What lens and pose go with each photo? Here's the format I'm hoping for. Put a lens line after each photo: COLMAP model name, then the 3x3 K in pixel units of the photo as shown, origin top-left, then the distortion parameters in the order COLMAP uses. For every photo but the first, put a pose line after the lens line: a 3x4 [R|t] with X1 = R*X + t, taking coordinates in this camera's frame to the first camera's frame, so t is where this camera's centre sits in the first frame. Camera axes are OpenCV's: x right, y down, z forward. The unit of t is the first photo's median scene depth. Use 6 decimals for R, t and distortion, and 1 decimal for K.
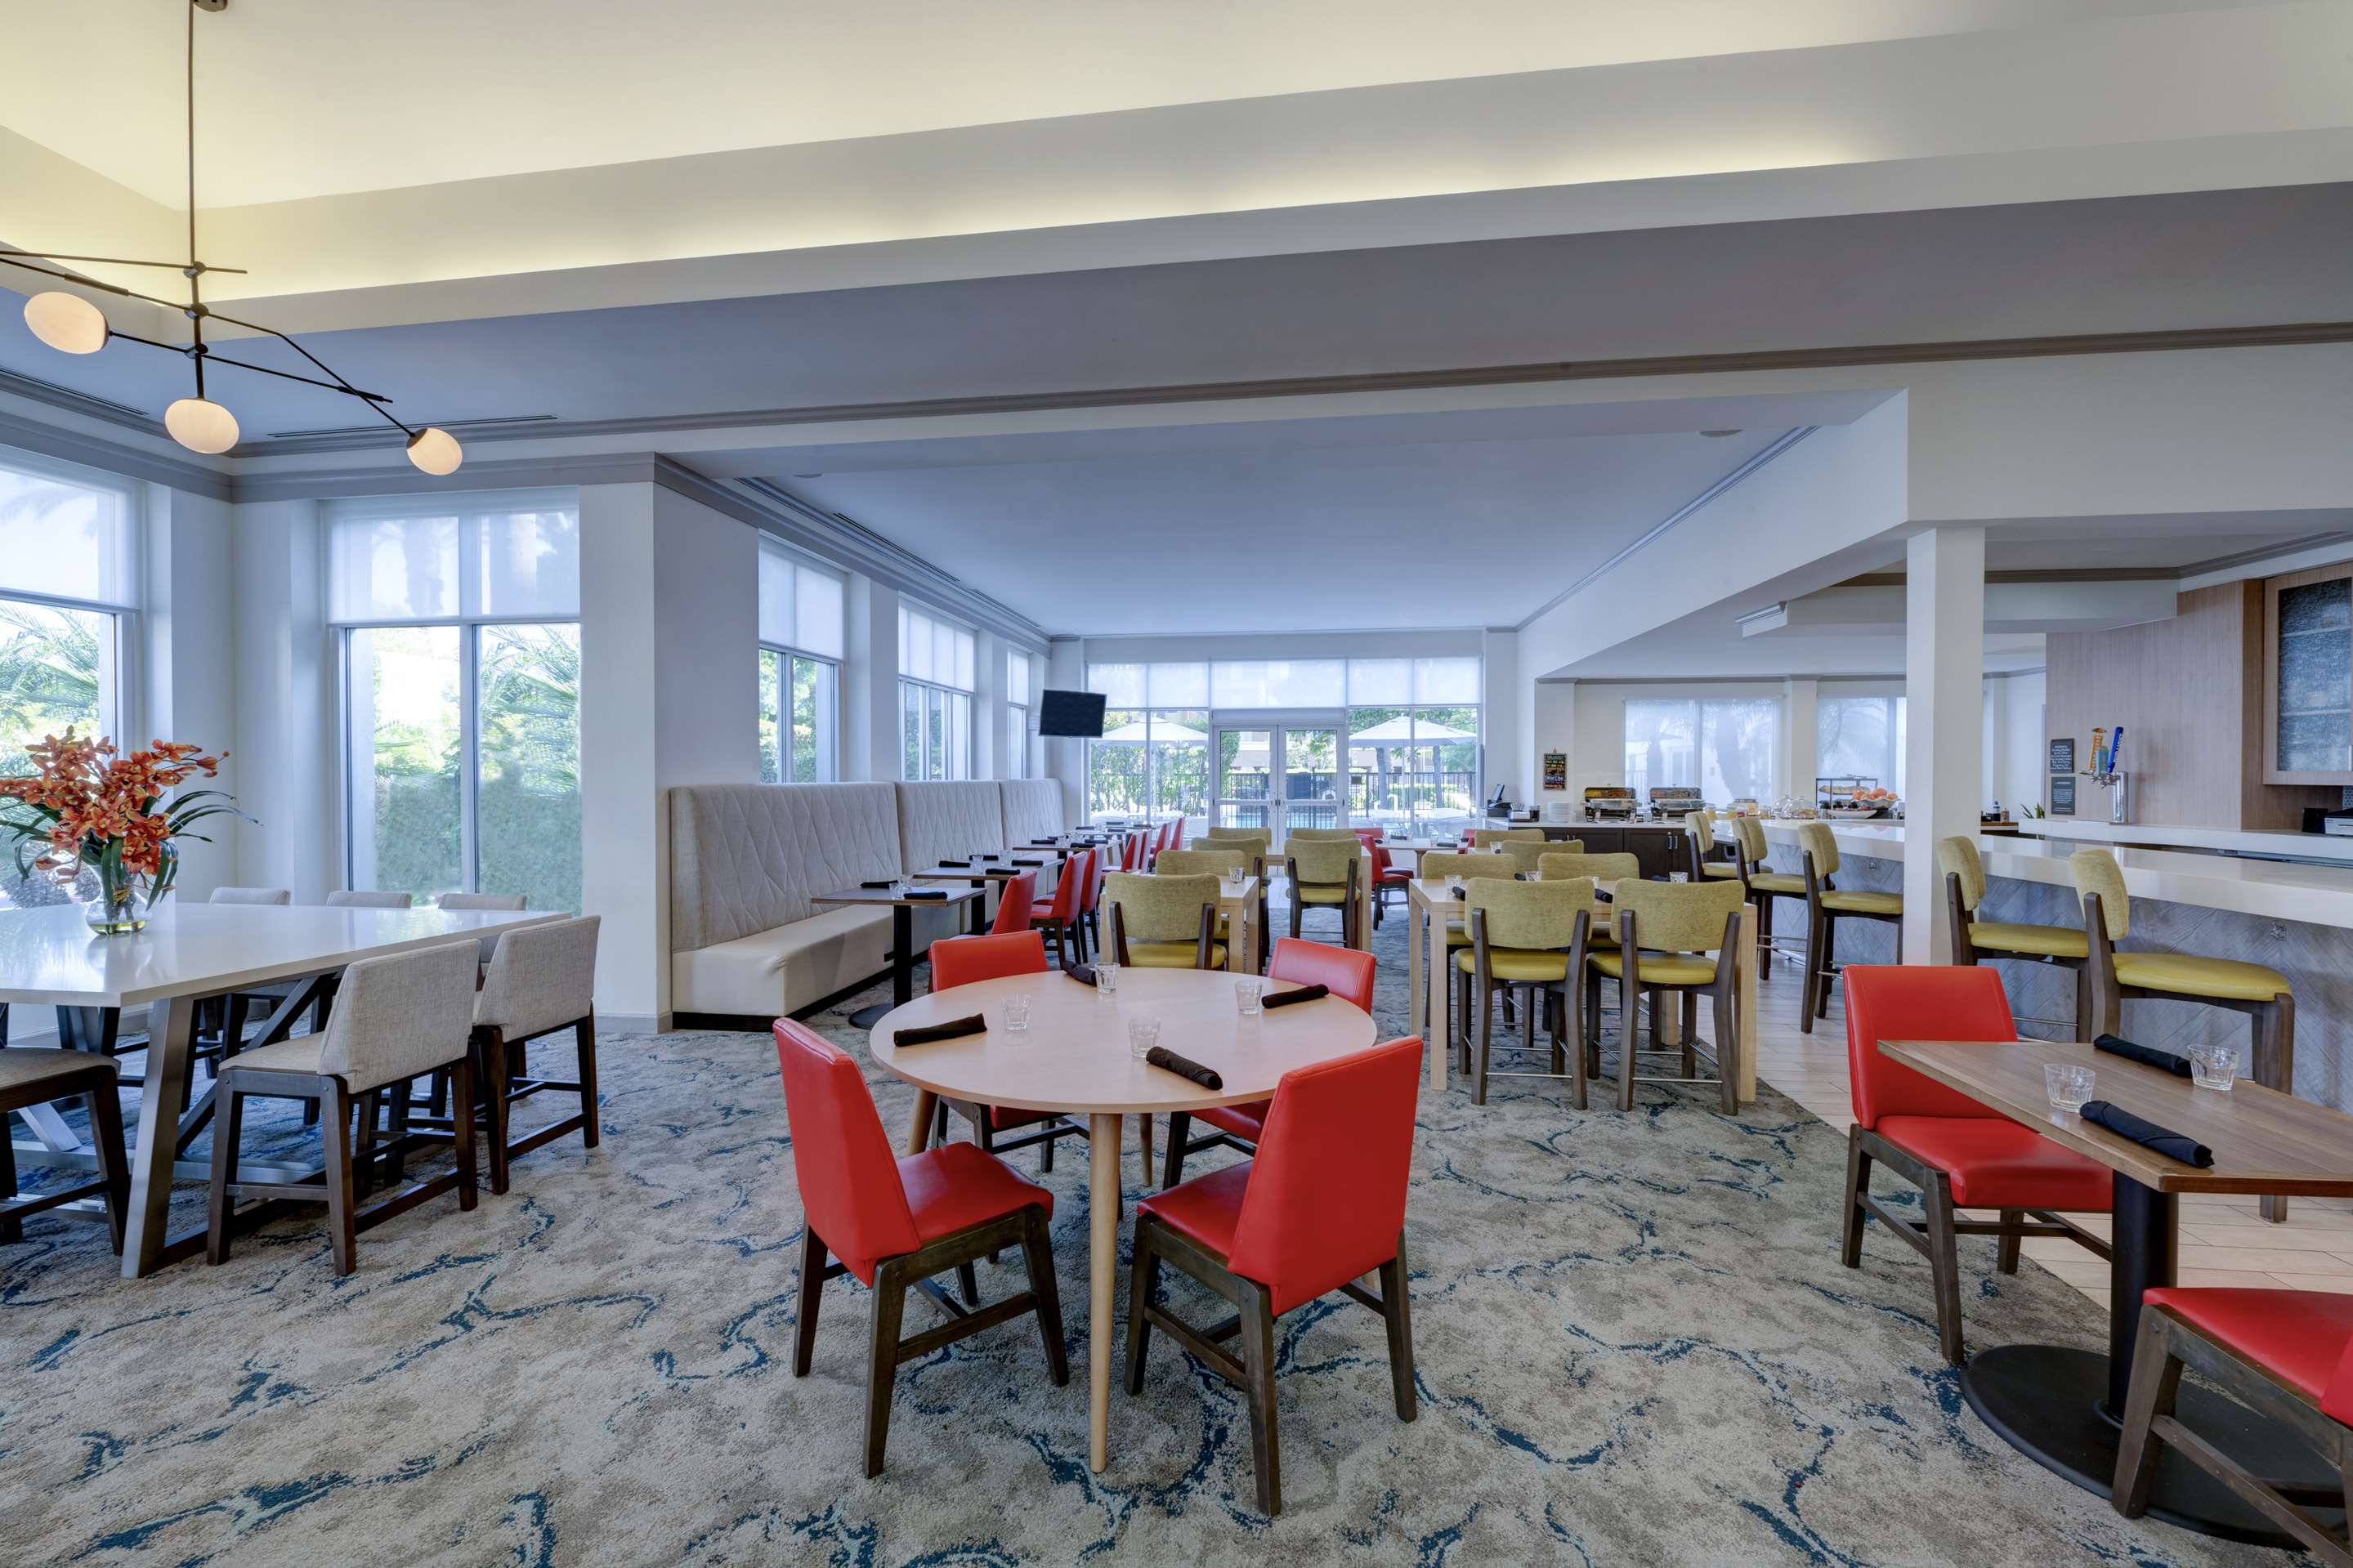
lens RADIAL K [[936.7, 0, 1172.4], [0, 936.7, 778.3], [0, 0, 1]] dist [0.000071, 0.000184]
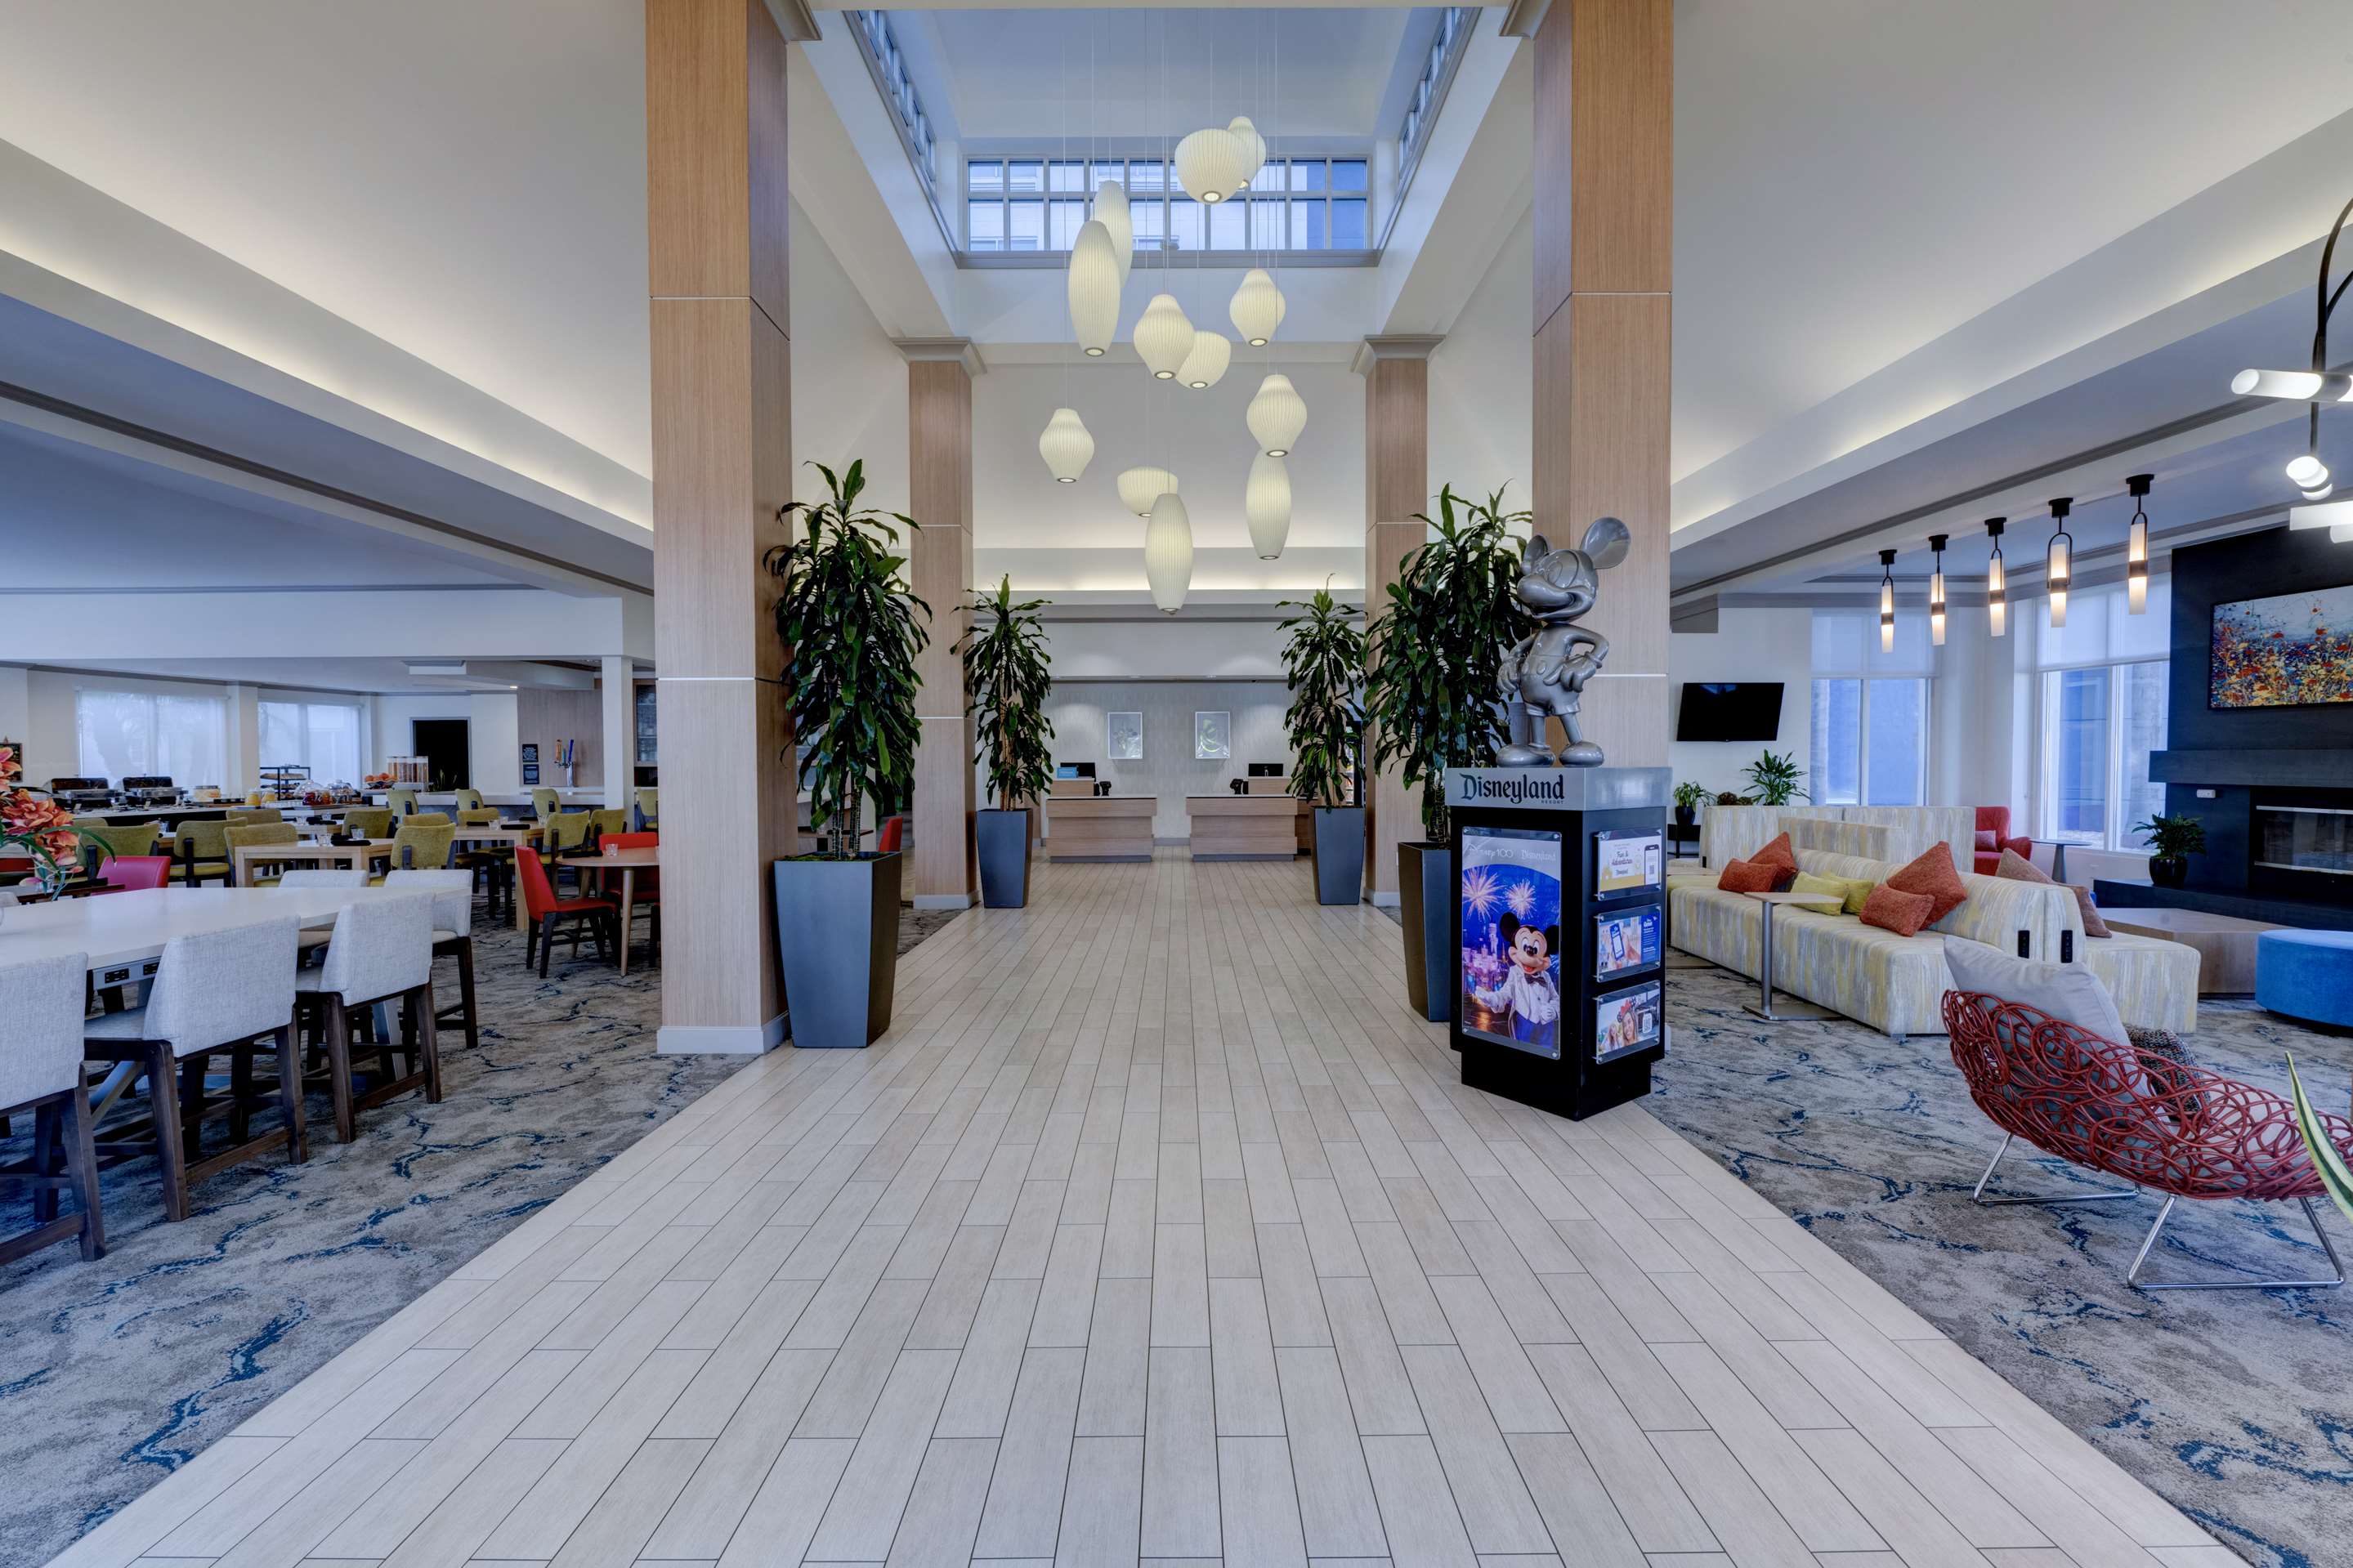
lens RADIAL K [[936.7, 0, 1178.2], [0, 936.7, 782.5], [0, 0, 1]] dist [0.000071, 0.000184]
pose [[-0.136415, -0.021779, 0.990412, -0.765813], [0.007441, 0.999708, 0.023008, 0.000805], [-0.990624, 0.010508, -0.136213, -0.017388]]
